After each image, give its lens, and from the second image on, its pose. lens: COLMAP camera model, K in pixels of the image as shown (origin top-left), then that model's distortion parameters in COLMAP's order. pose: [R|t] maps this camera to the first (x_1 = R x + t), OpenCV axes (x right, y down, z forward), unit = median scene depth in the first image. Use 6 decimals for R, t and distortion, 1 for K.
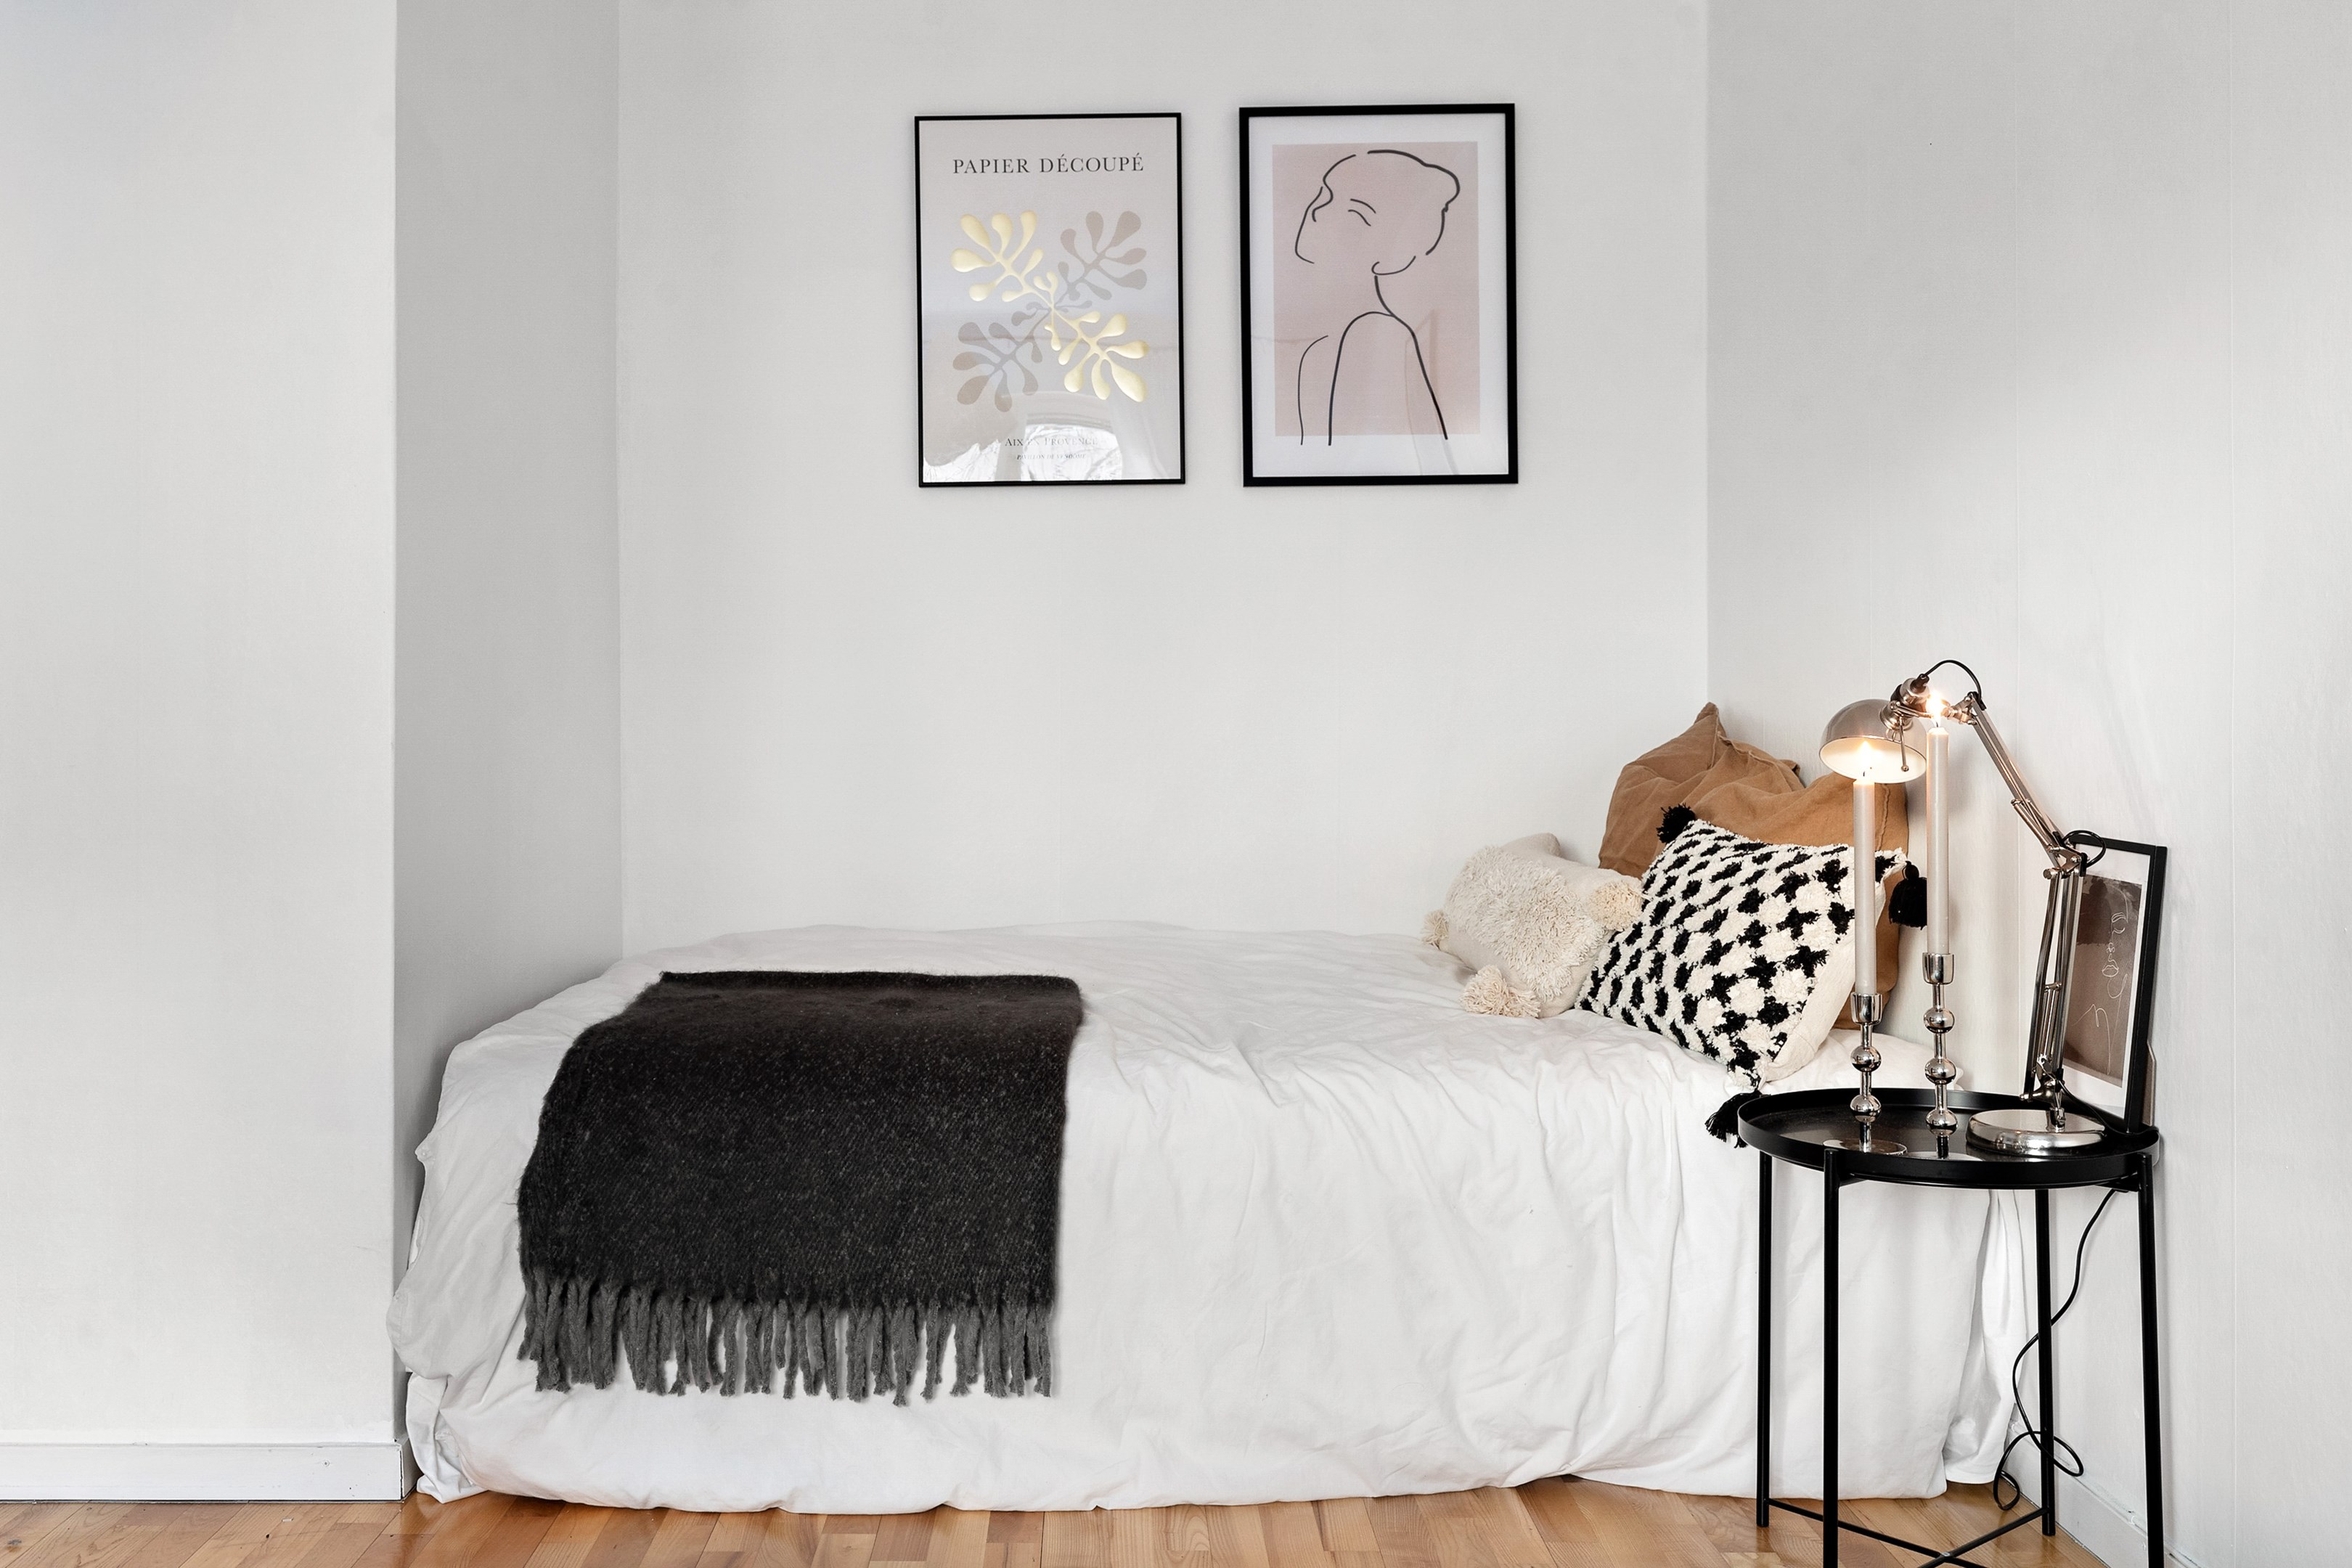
lens RADIAL K [[2137.1, 0, 1207.5], [0, 2137.1, 667.9], [0, 0, 1]] dist [-0.006229, 0.001293]
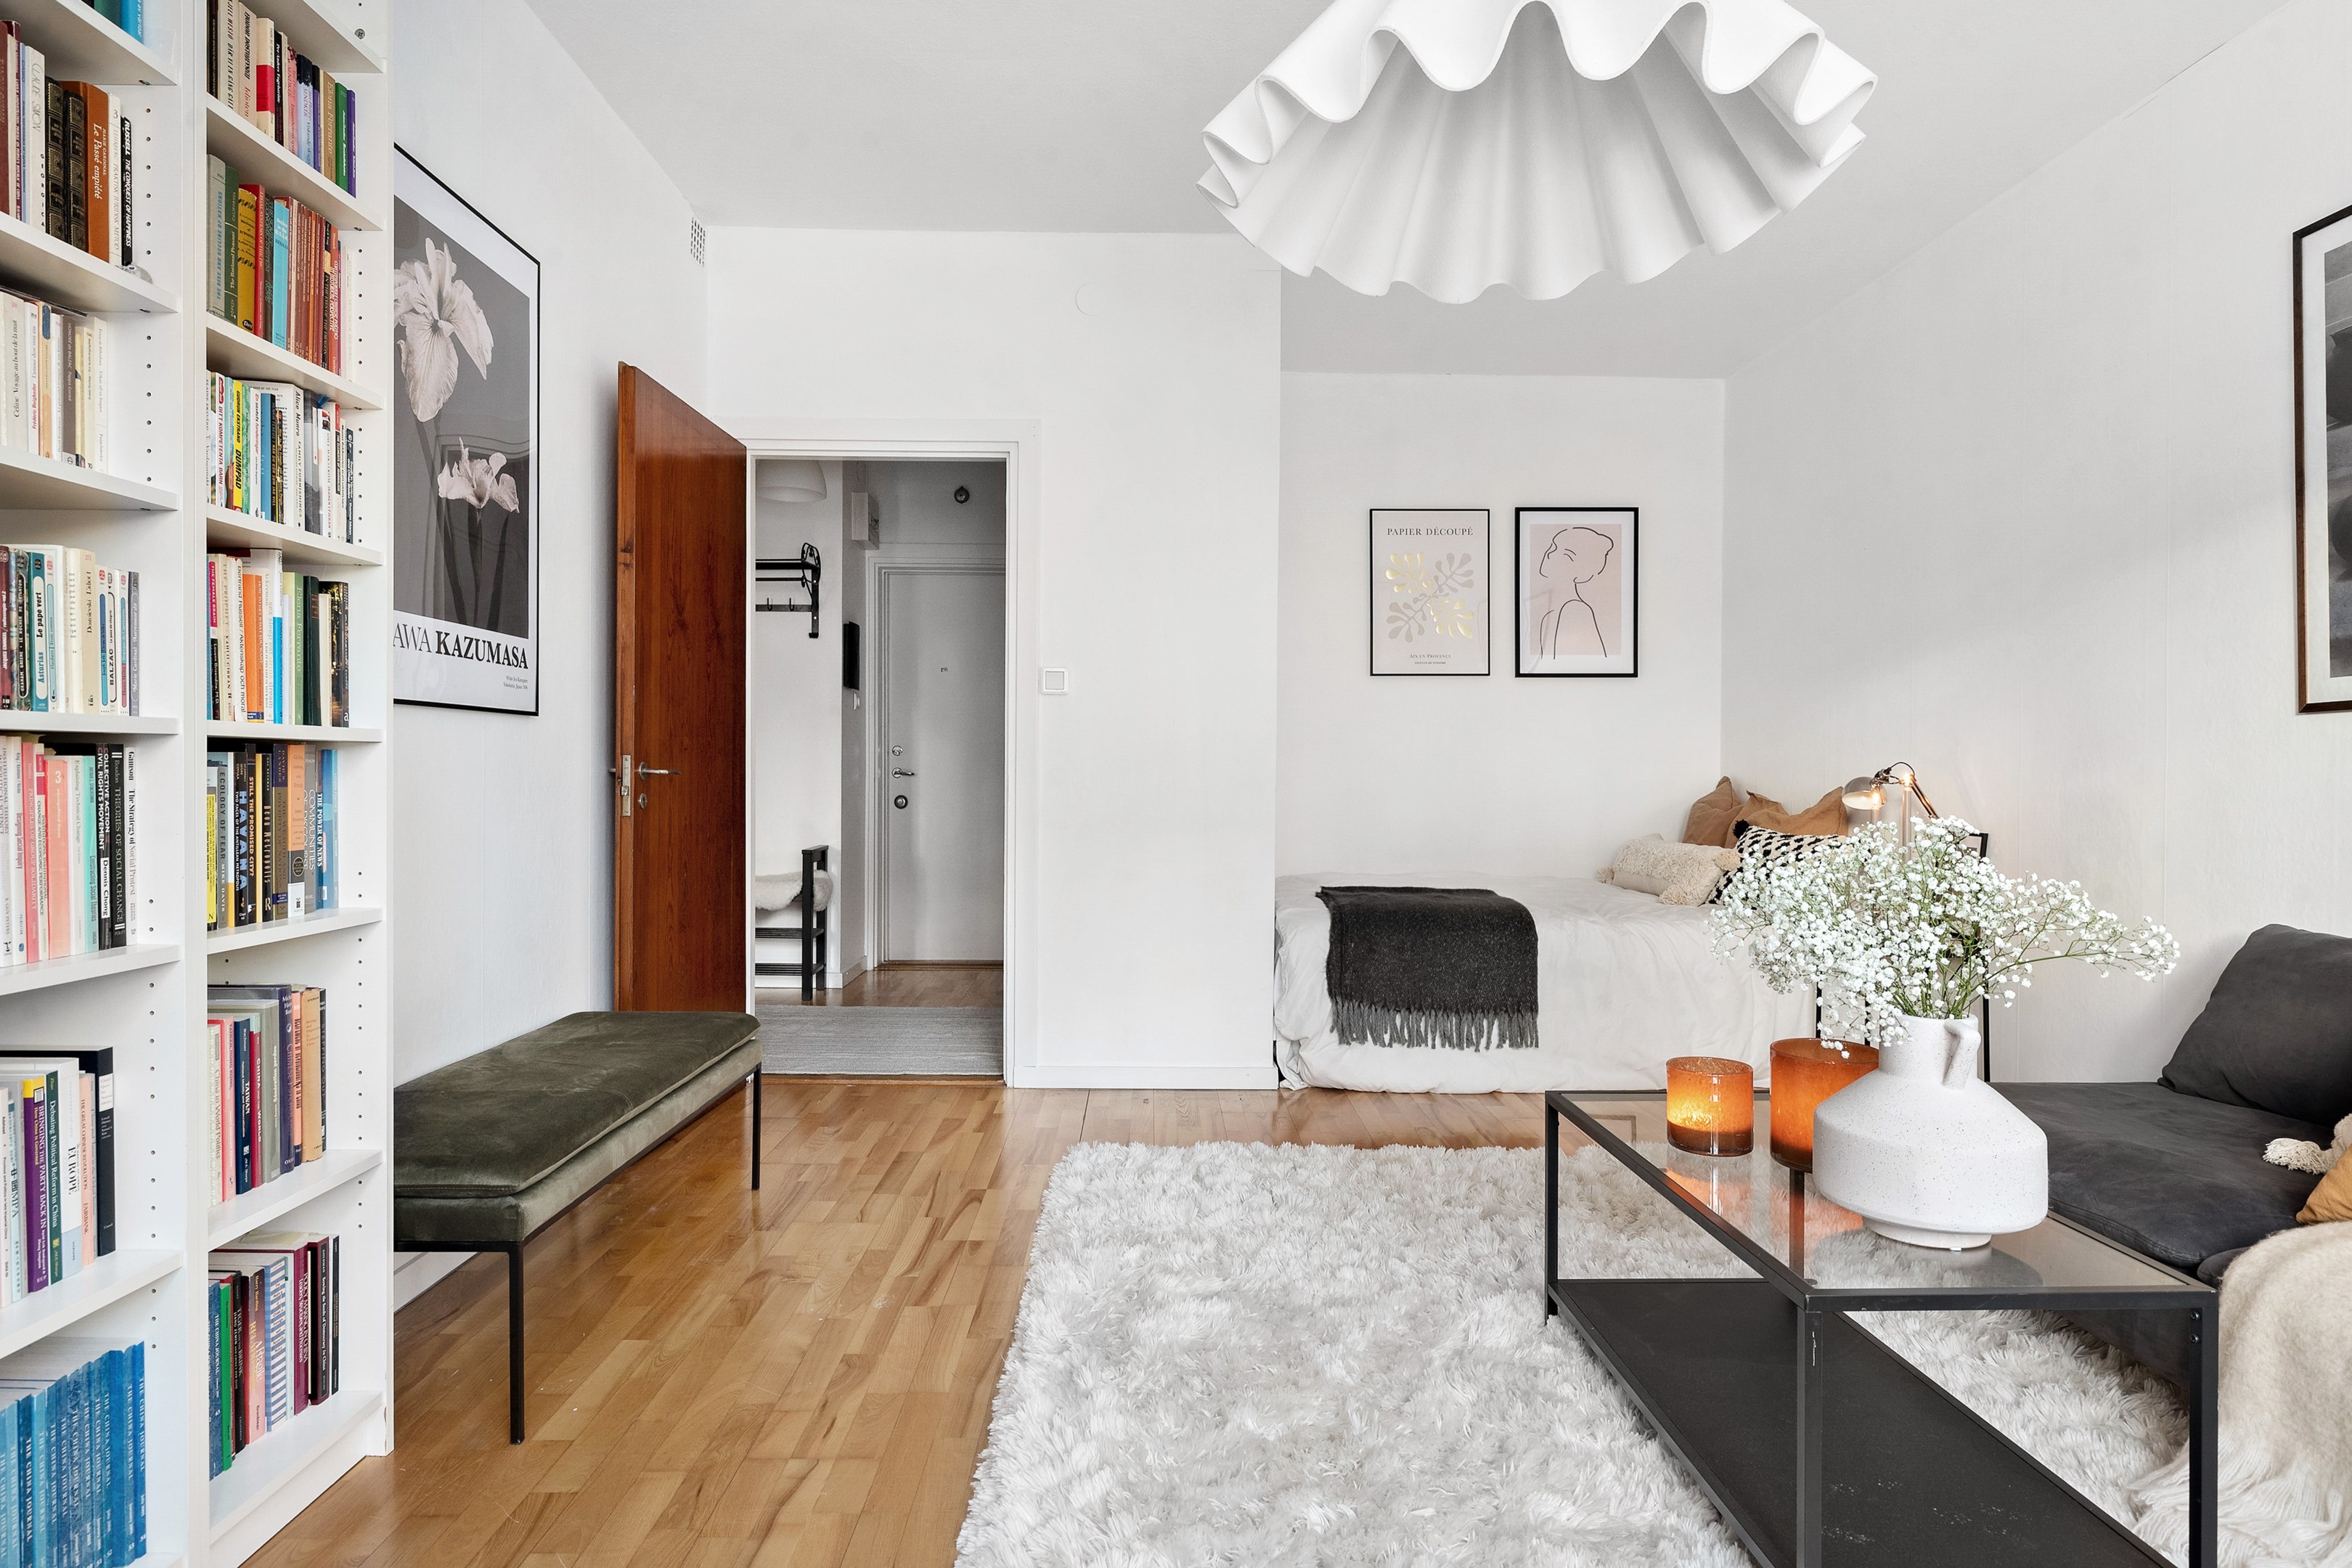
lens RADIAL K [[1354.6, 0, 1173.0], [0, 1354.6, 766.4], [0, 0, 1]] dist [-0.003305, -0.002126]
pose [[0.999649, 0.009436, 0.024765, -0.524559], [-0.009761, 0.999867, 0.013055, -0.009915], [-0.024639, -0.013292, 0.999608, -0.567038]]
